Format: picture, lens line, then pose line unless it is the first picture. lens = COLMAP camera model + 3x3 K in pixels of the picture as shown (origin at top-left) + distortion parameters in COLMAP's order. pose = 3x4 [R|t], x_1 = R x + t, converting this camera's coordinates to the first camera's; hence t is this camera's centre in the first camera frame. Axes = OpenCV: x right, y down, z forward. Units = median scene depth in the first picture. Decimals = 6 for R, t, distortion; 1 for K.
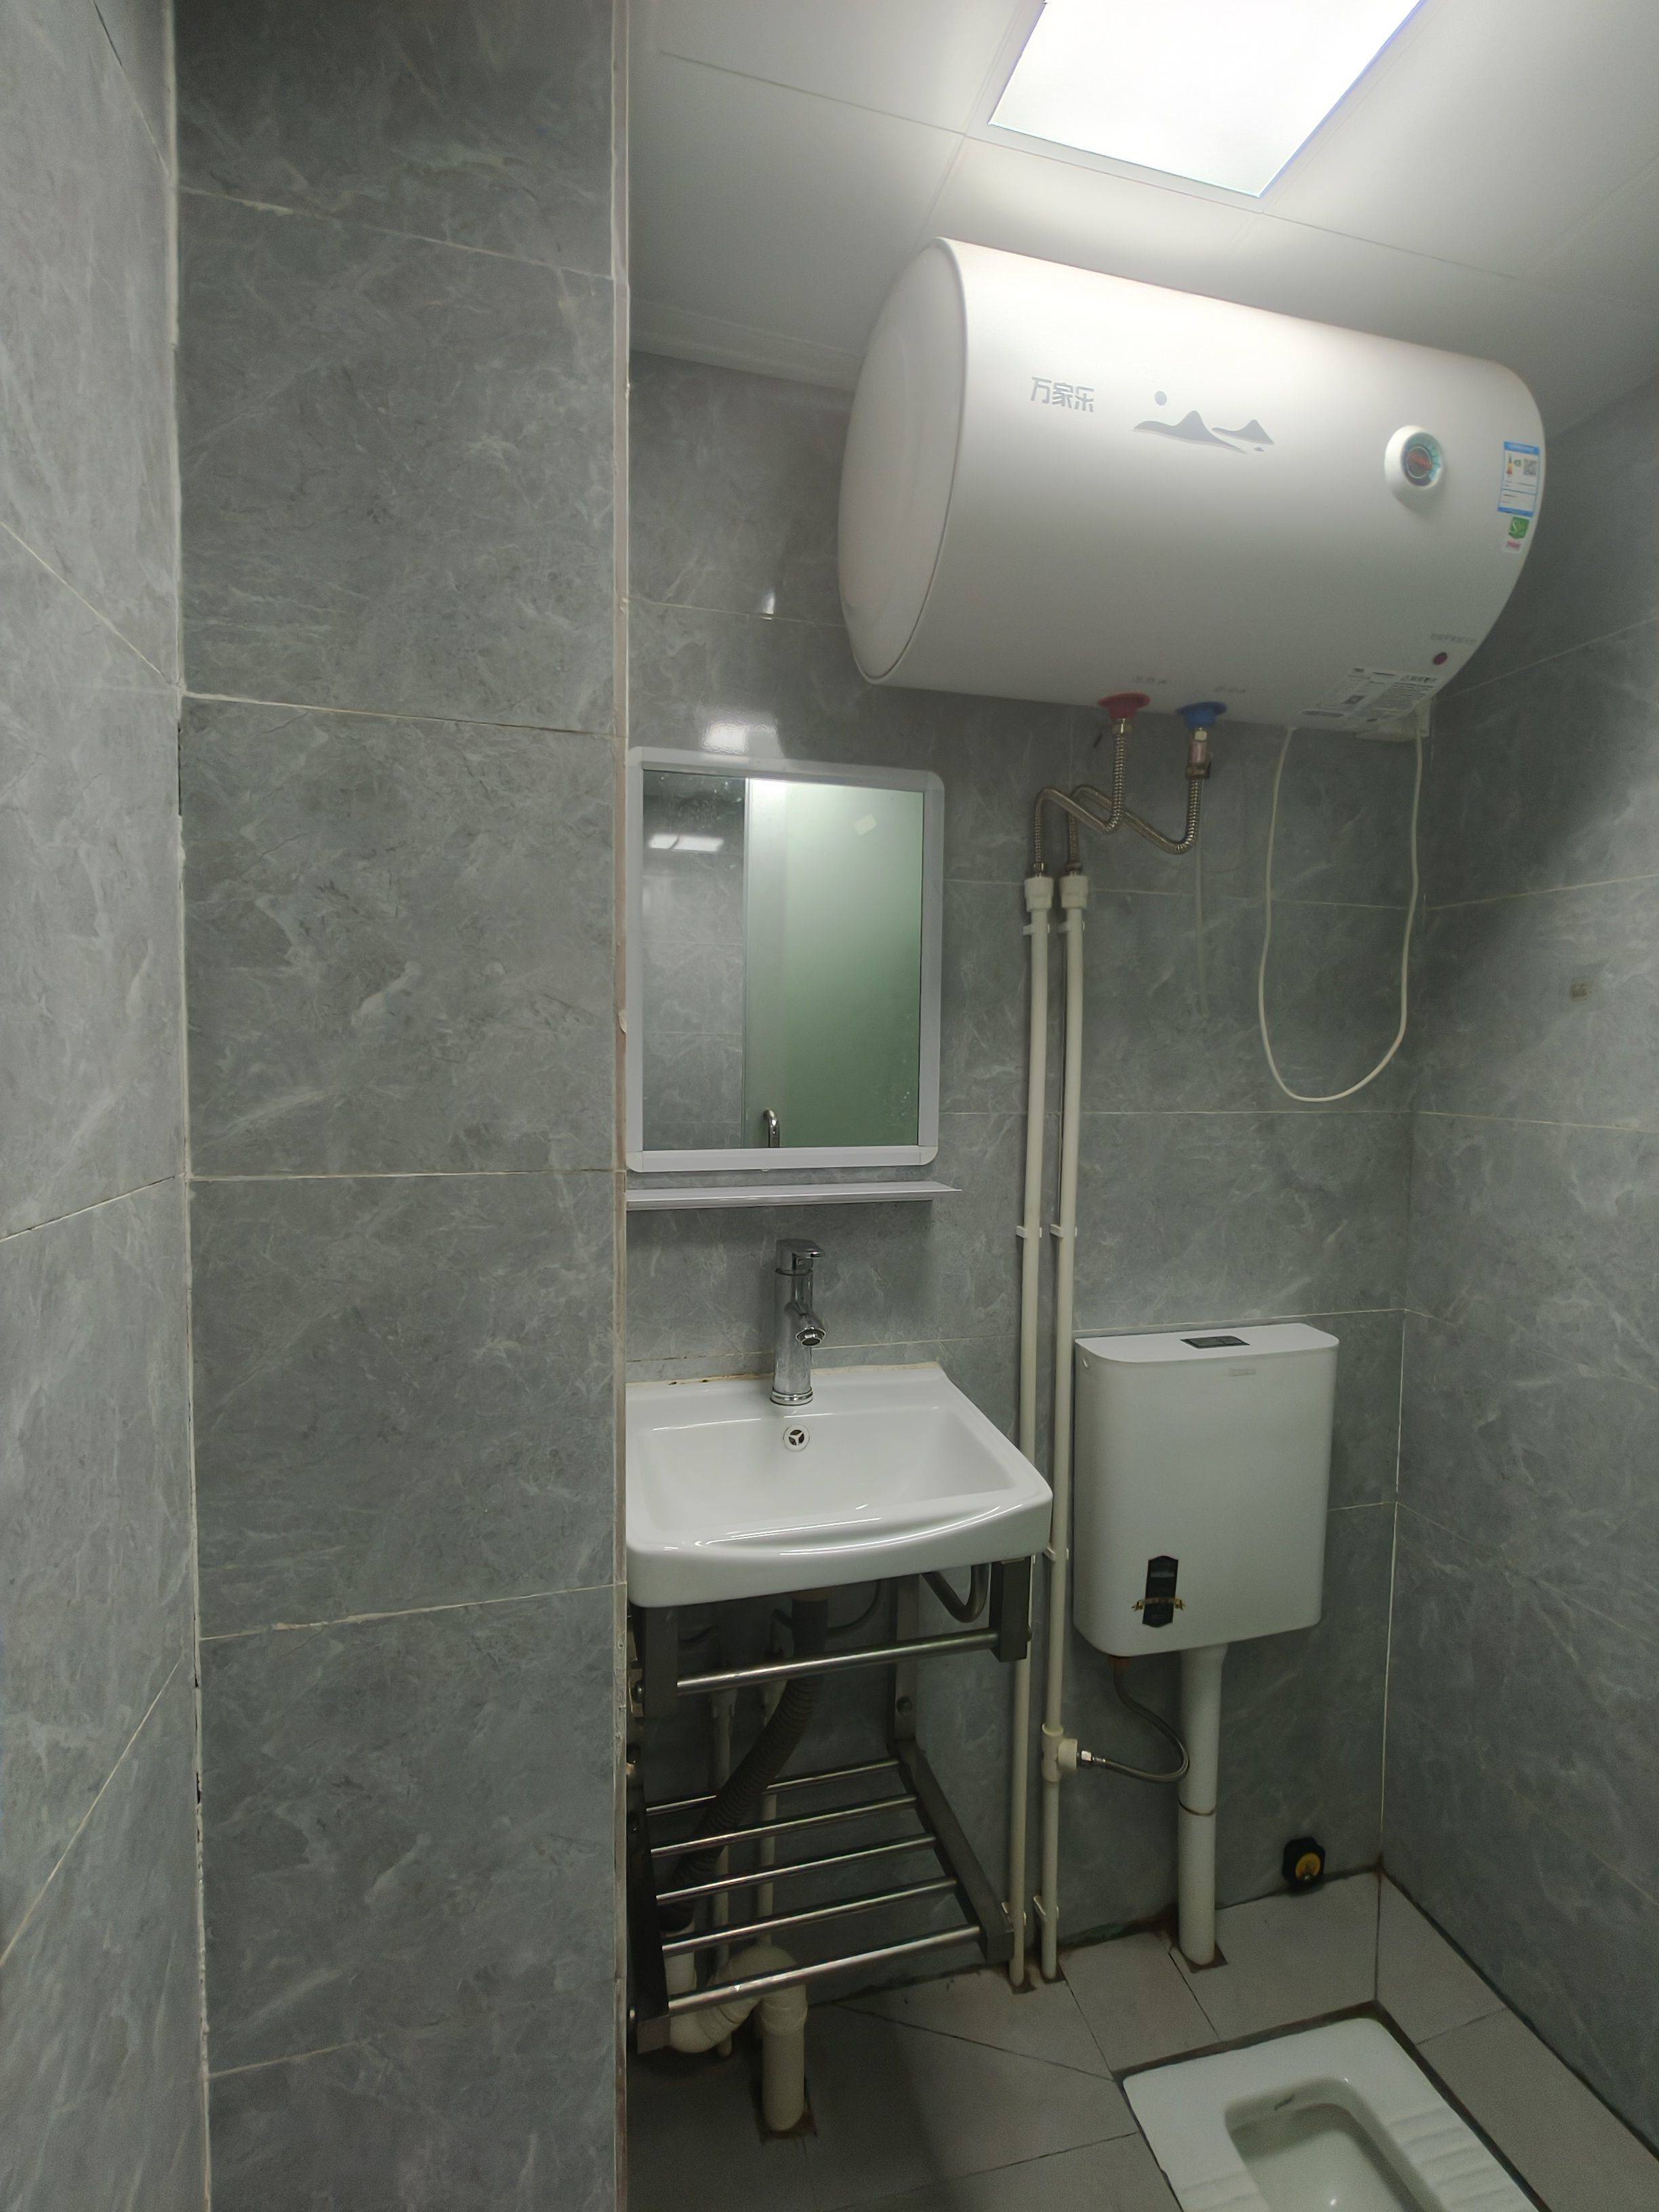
lens RADIAL K [[1018.3, 0, 838.1], [0, 1018.3, 1097.3], [0, 0, 1]] dist [0.001545, 0.000023]
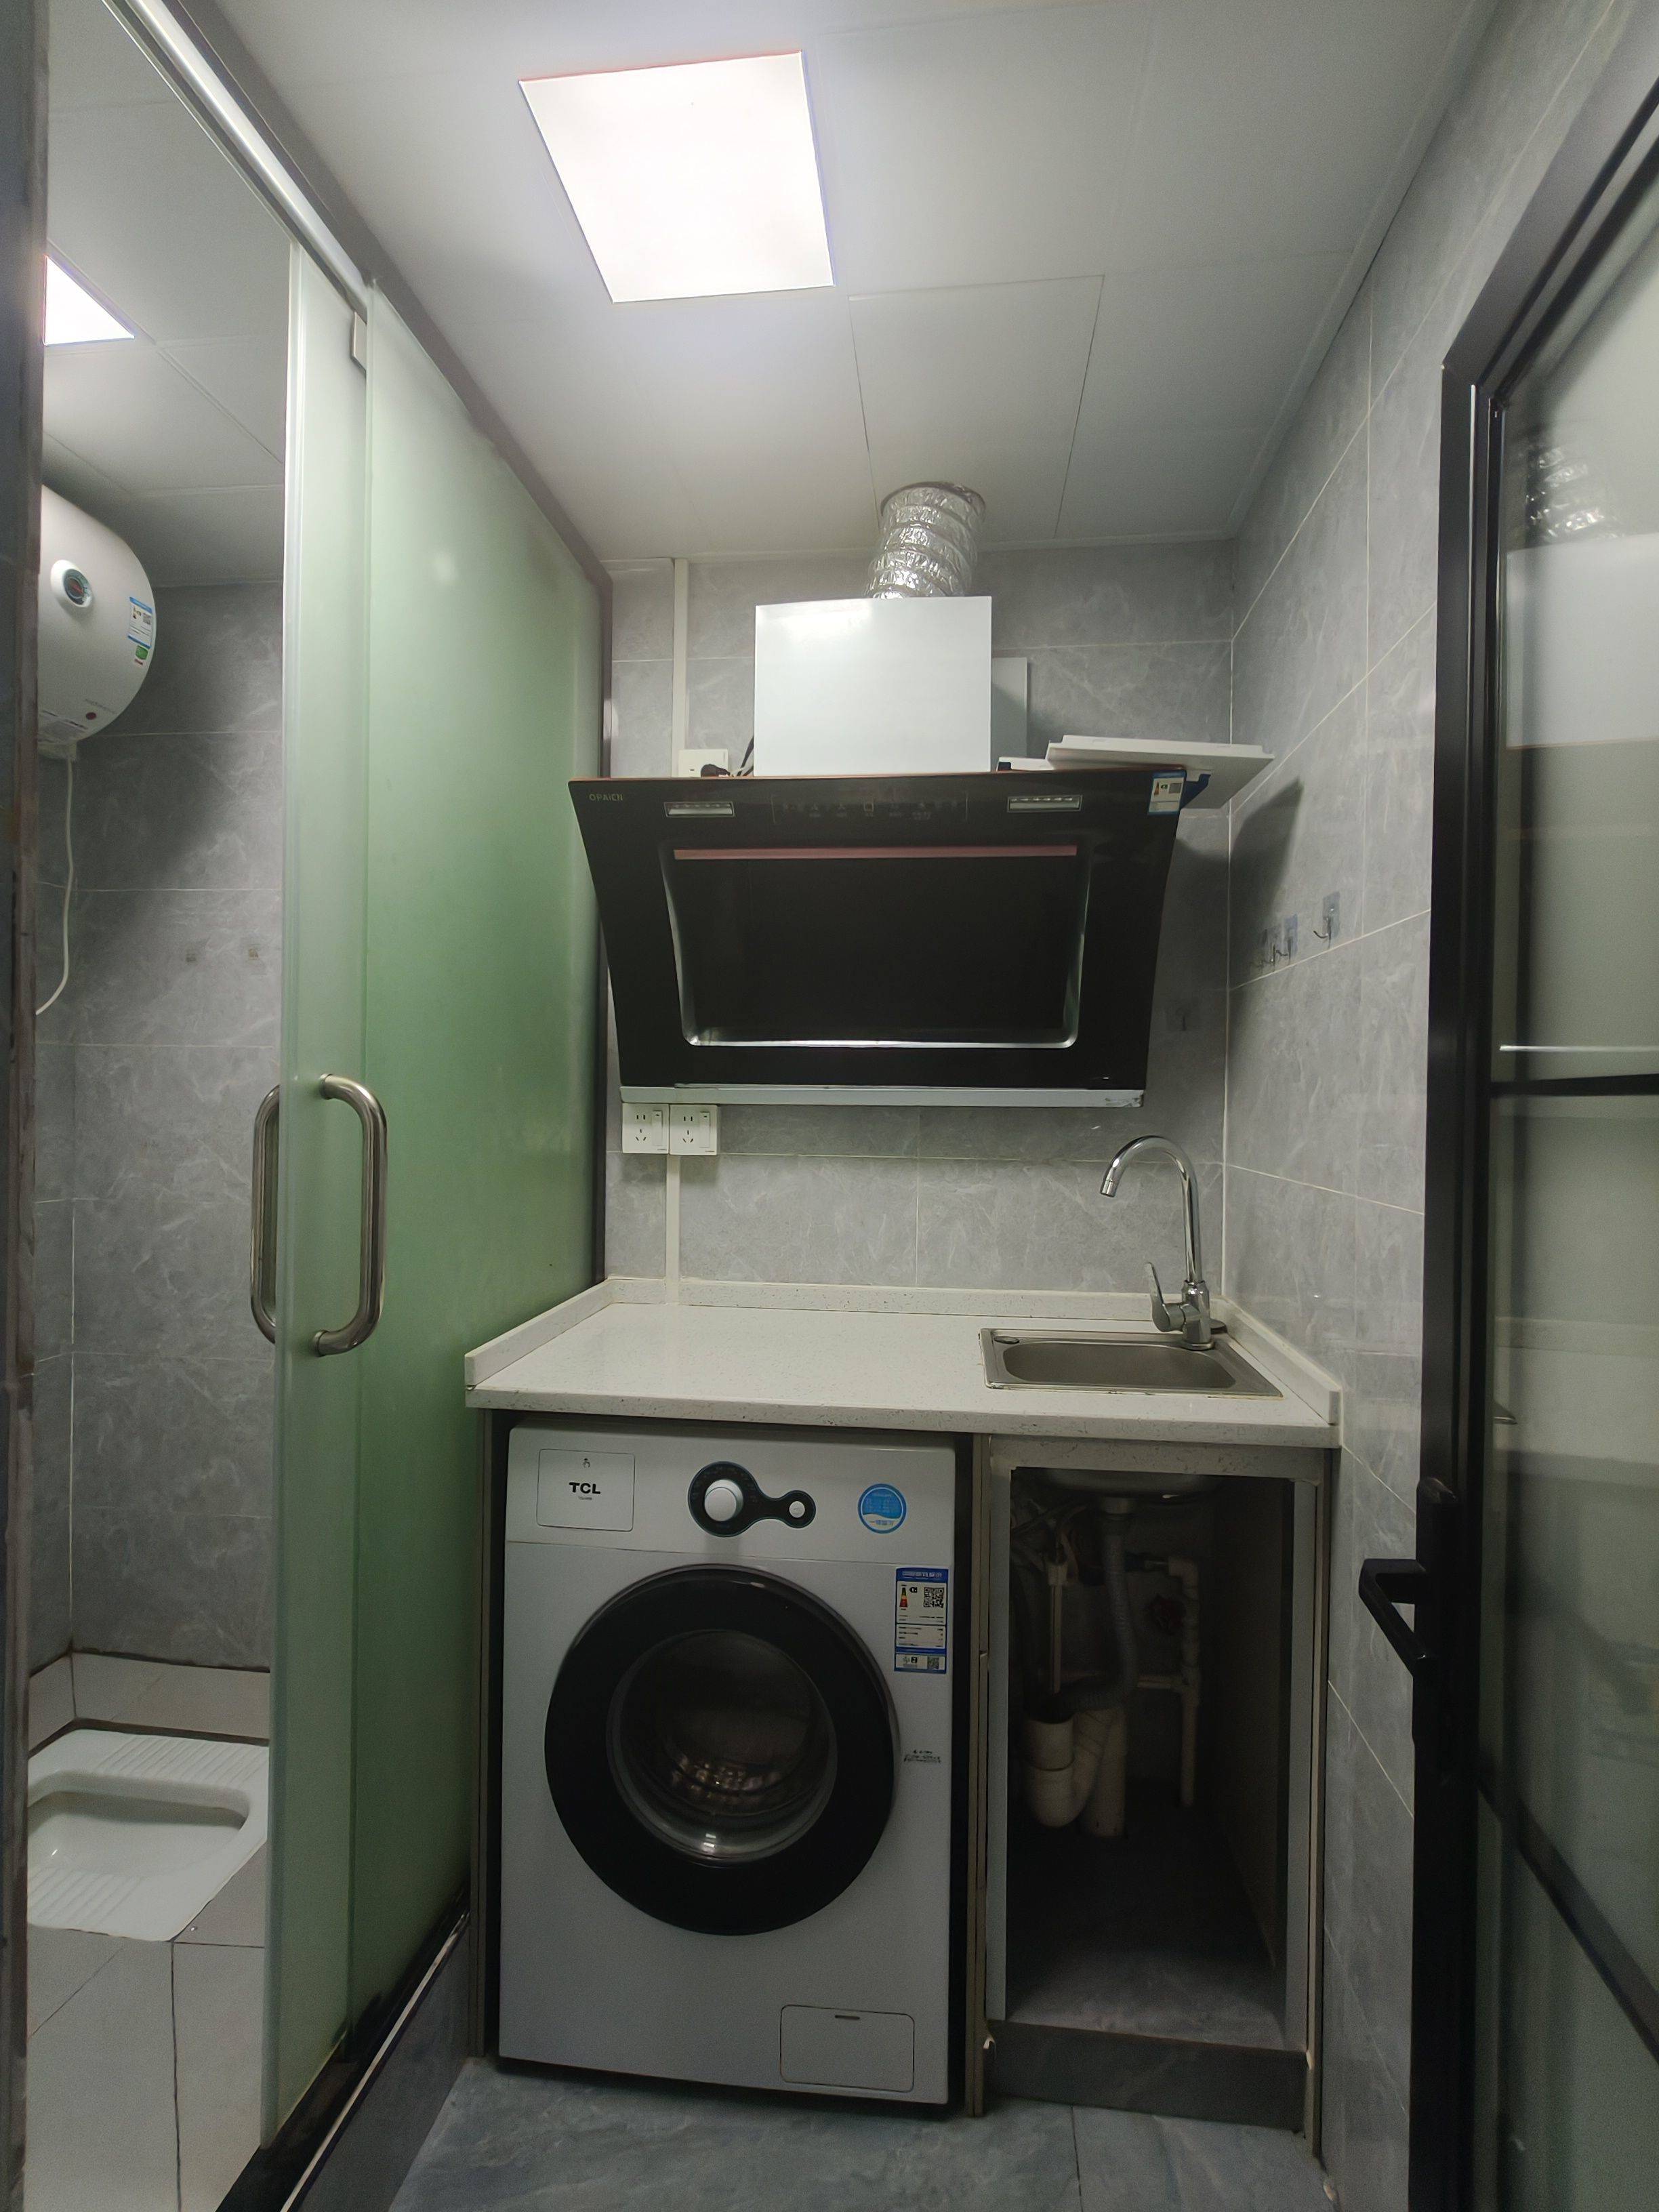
lens RADIAL K [[1018.3, 0, 838.1], [0, 1018.3, 1097.3], [0, 0, 1]] dist [0.001545, 0.000023]
pose [[0.371838, -0.017694, 0.928129, -0.324363], [0.044065, 0.999028, 0.001391, 0.140468], [-0.927251, 0.040381, 0.372256, -0.445009]]
